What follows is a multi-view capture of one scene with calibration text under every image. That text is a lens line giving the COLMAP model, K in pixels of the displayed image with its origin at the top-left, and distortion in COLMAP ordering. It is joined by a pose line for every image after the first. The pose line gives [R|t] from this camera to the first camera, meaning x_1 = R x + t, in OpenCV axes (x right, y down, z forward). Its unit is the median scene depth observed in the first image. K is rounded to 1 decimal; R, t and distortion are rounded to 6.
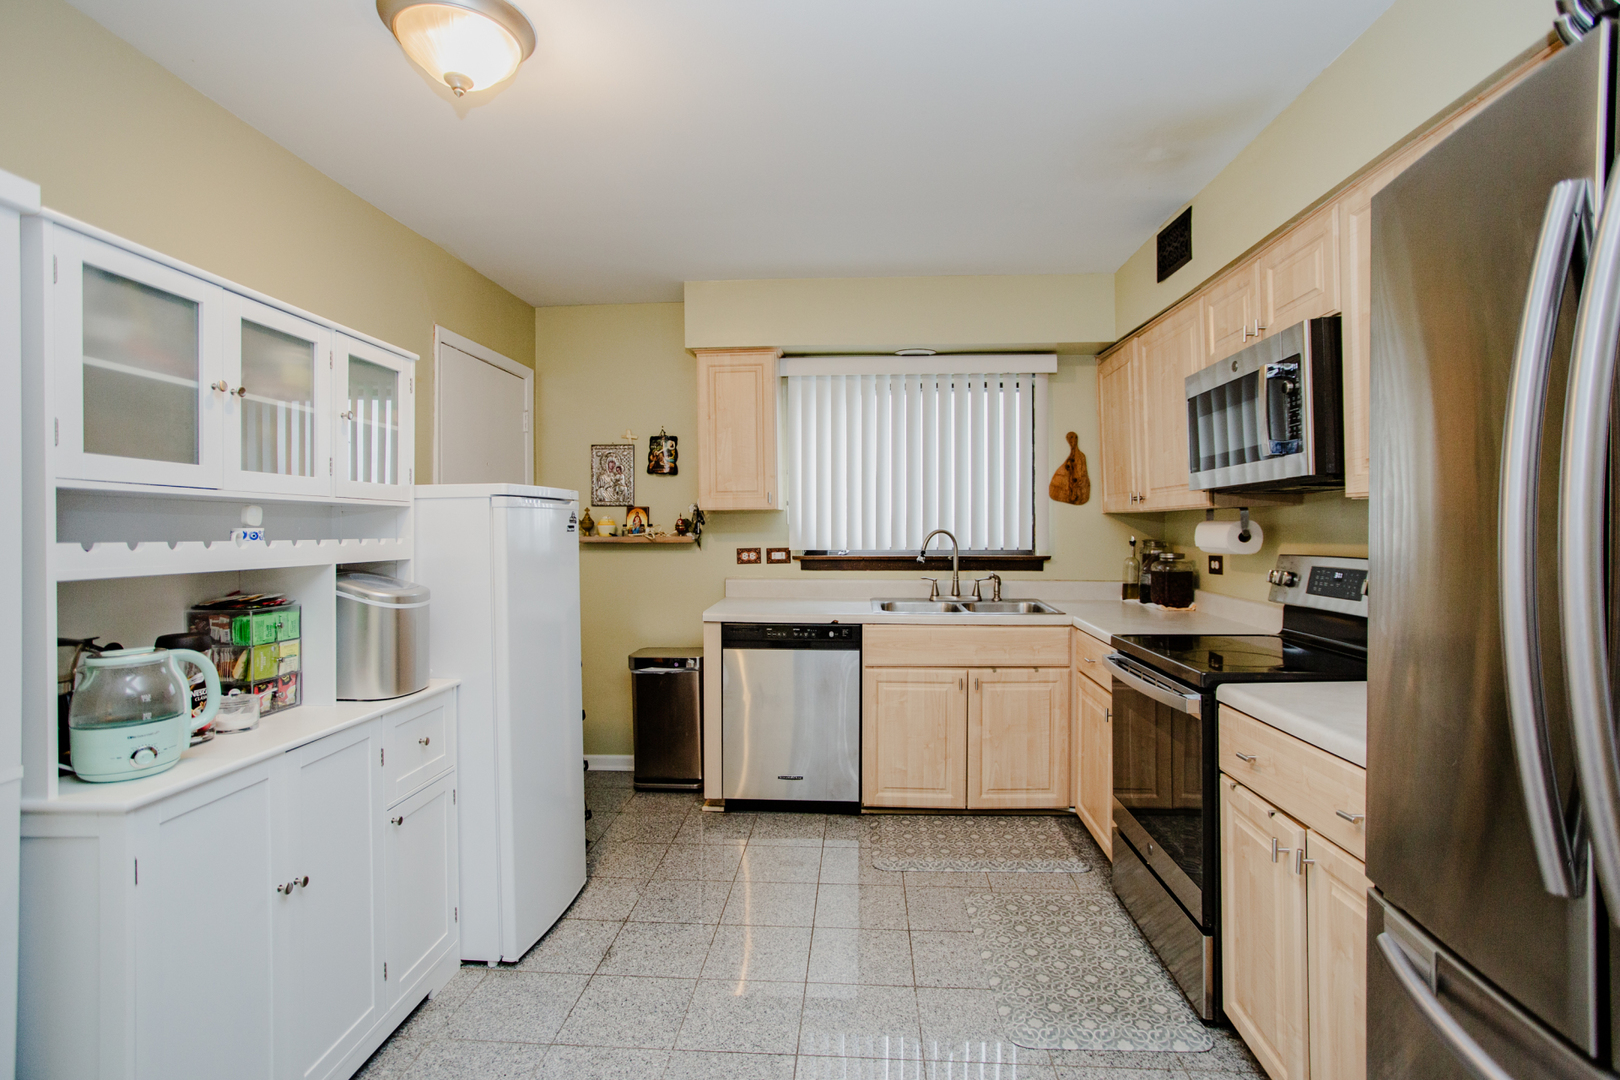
lens RADIAL K [[781.5, 0, 804.7], [0, 781.5, 527.2], [0, 0, 1]] dist [-0.040911, 0.008575]
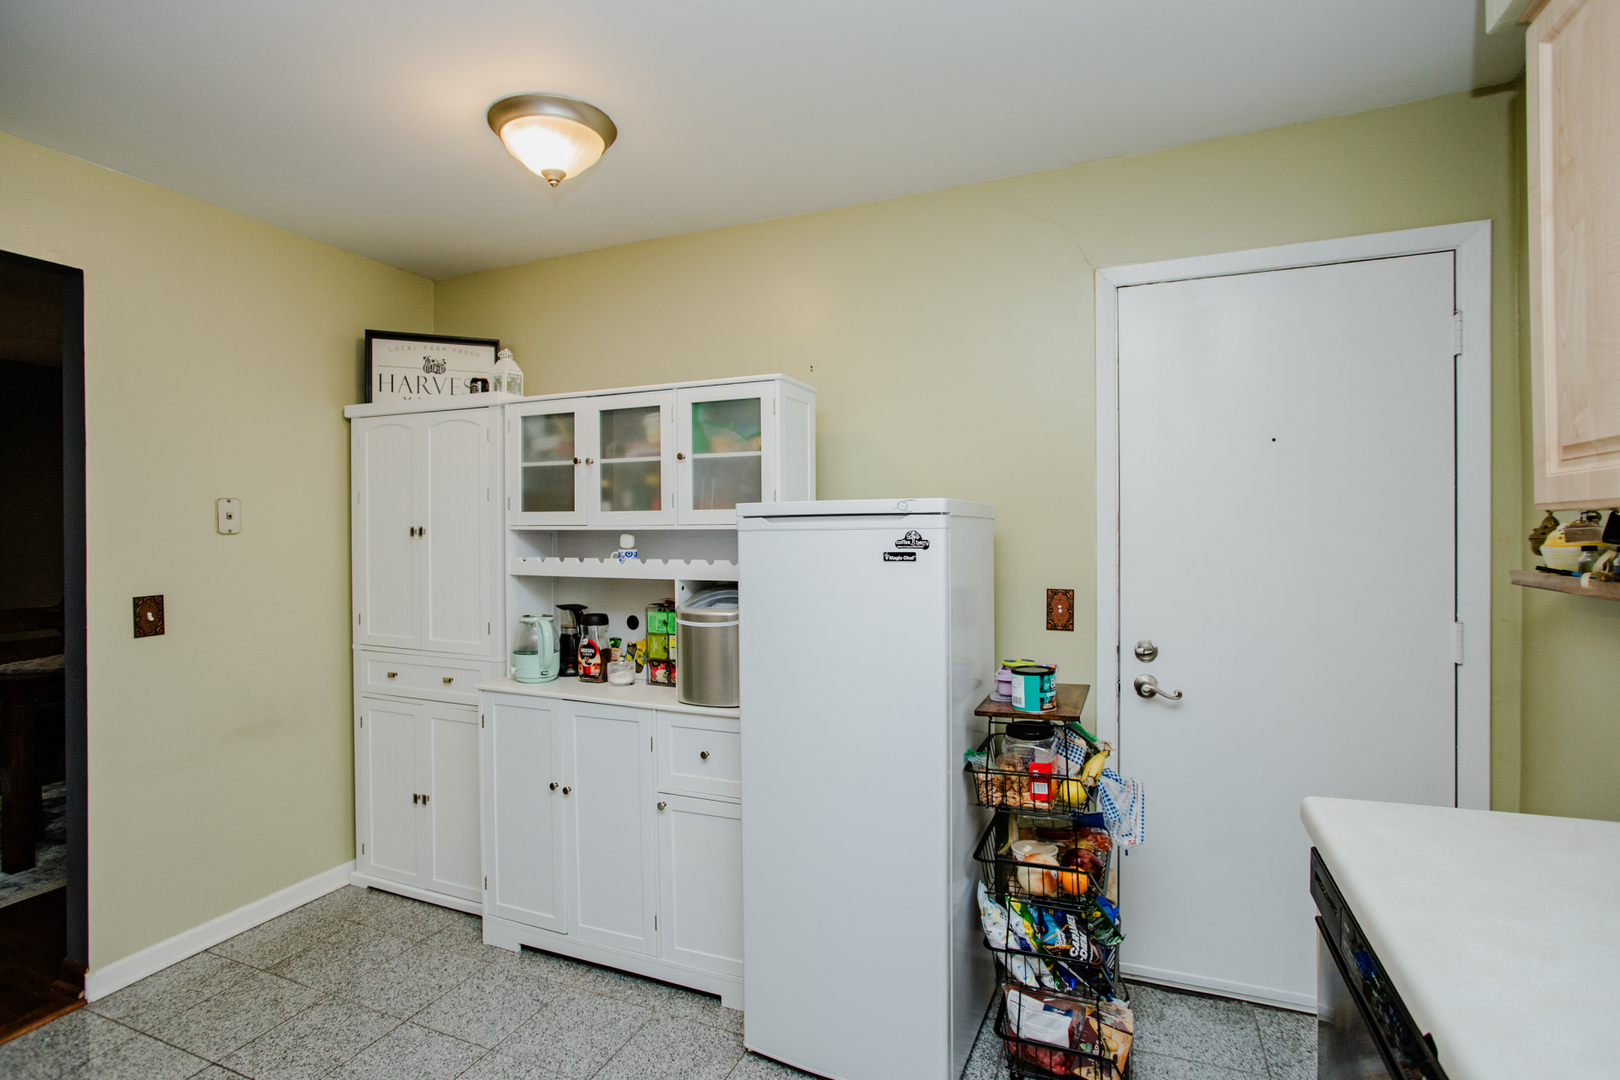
lens RADIAL K [[781.5, 0, 806.1], [0, 781.5, 532.4], [0, 0, 1]] dist [-0.040911, 0.008575]
pose [[-0.314869, 0.010992, -0.949072, 0.532085], [0.007541, 0.999930, 0.009079, -0.039064], [0.949105, -0.004298, -0.314930, 1.660566]]
